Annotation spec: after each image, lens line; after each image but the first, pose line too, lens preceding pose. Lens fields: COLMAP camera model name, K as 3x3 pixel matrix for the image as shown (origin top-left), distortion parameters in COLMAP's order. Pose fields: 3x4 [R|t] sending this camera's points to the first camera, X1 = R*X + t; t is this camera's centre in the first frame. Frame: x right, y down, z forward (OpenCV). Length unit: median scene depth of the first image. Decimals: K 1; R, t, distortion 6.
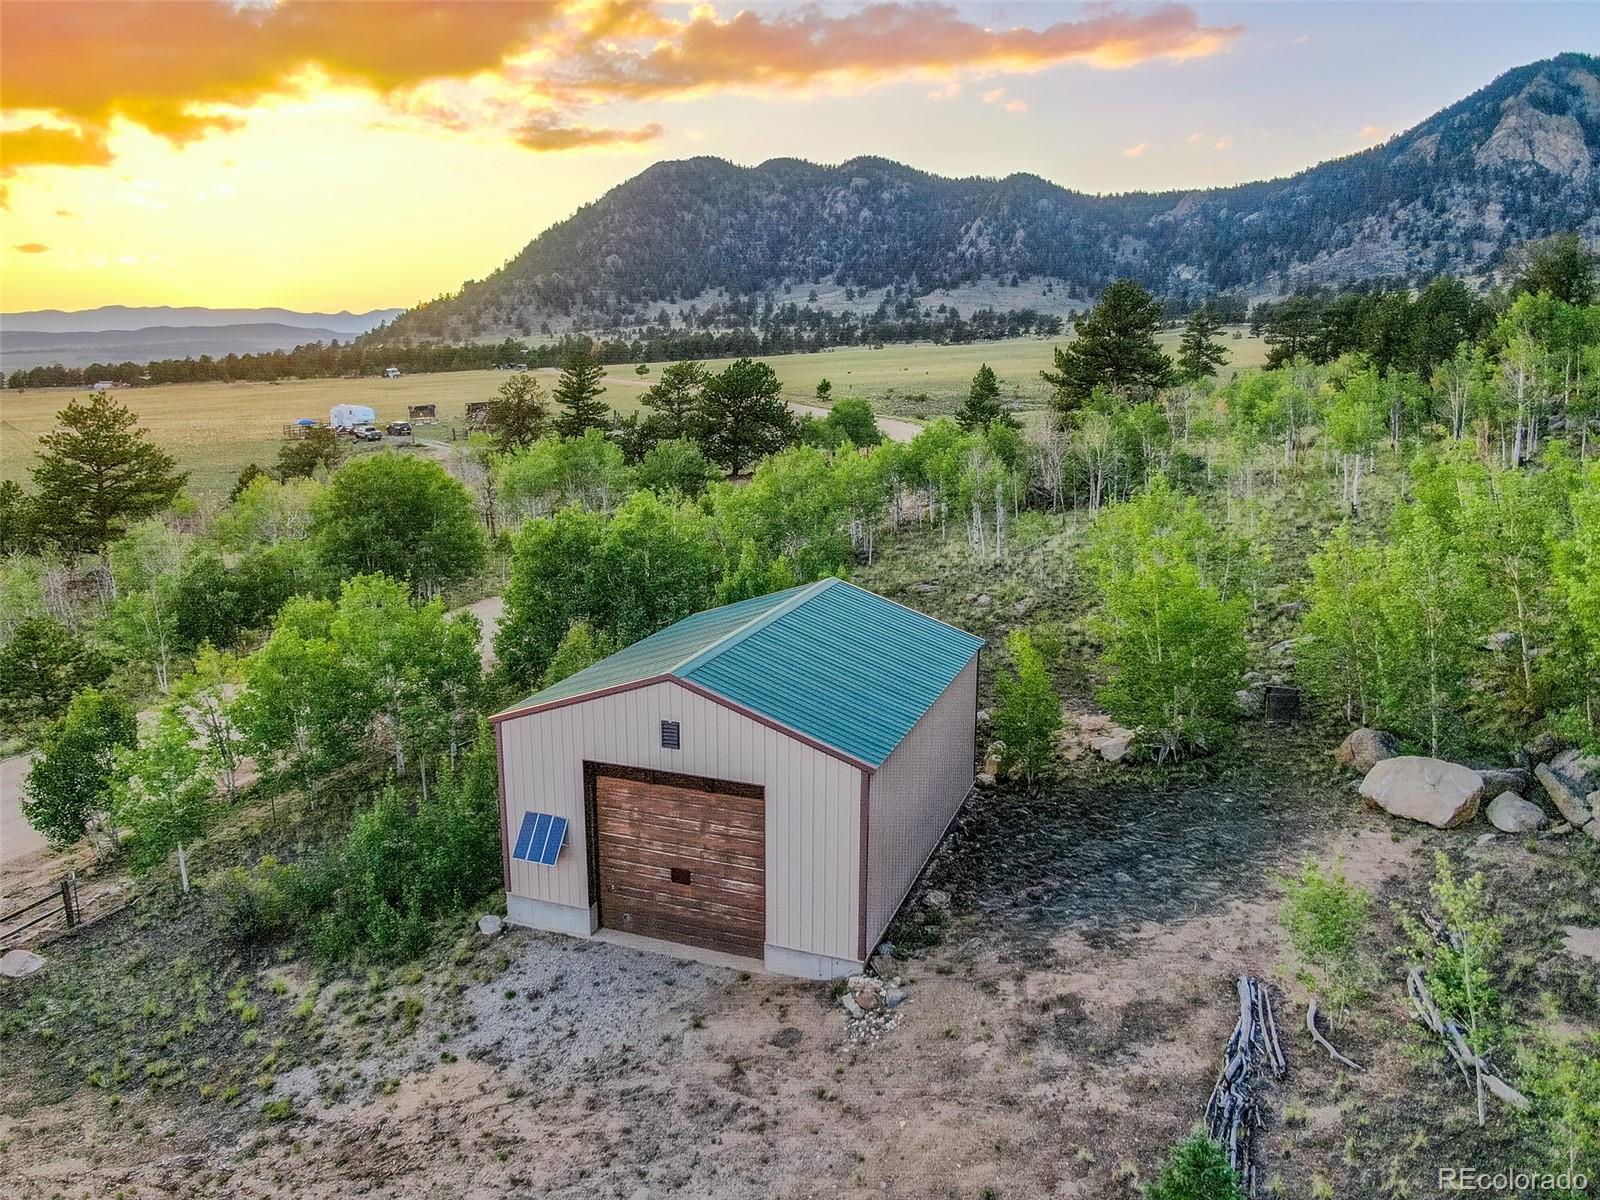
lens RADIAL K [[1109.0, 0, 801.6], [0, 1109.0, 594.1], [0, 0, 1]] dist [0.007235, 0.006522]
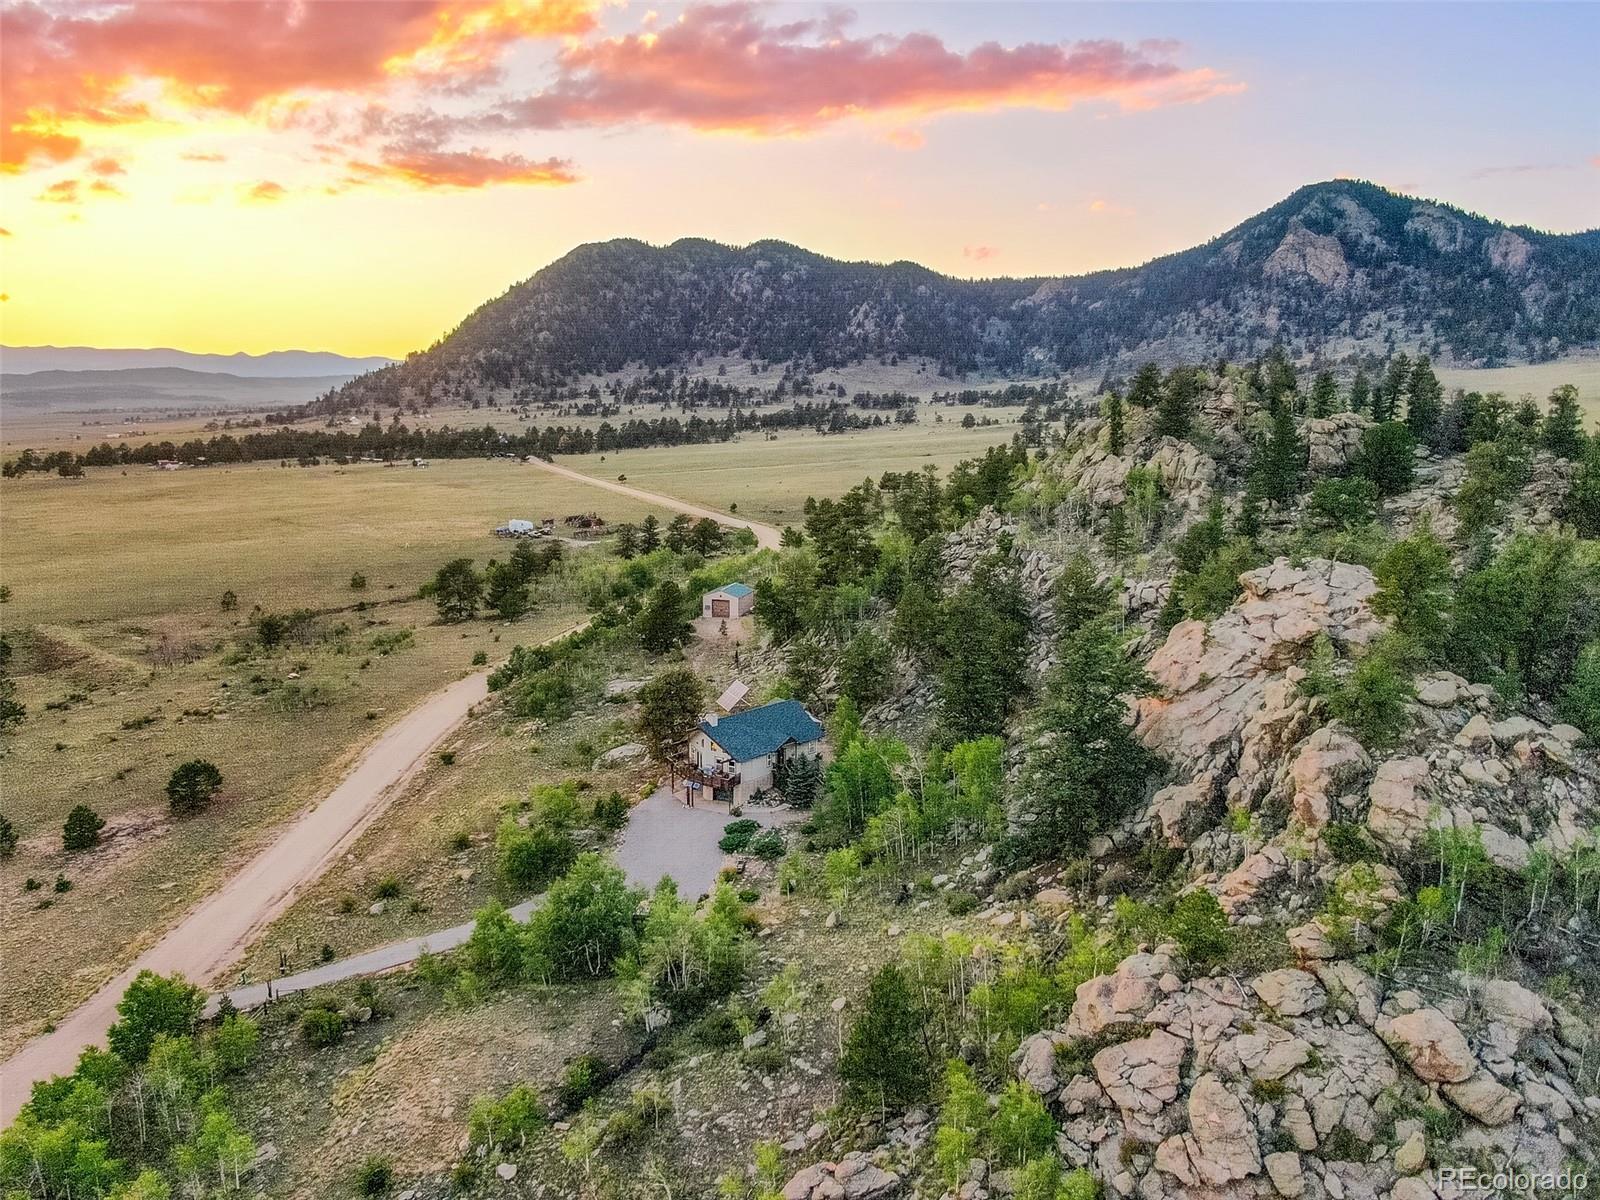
lens RADIAL K [[1155.9, 0, 802.5], [0, 1155.9, 595.6], [0, 0, 1]] dist [0.002646, 0.001415]
pose [[0.996789, -0.007997, 0.079670, -0.004222], [0.010990, 0.999248, -0.037196, 0.010337], [-0.079313, 0.037952, 0.996127, -0.193031]]
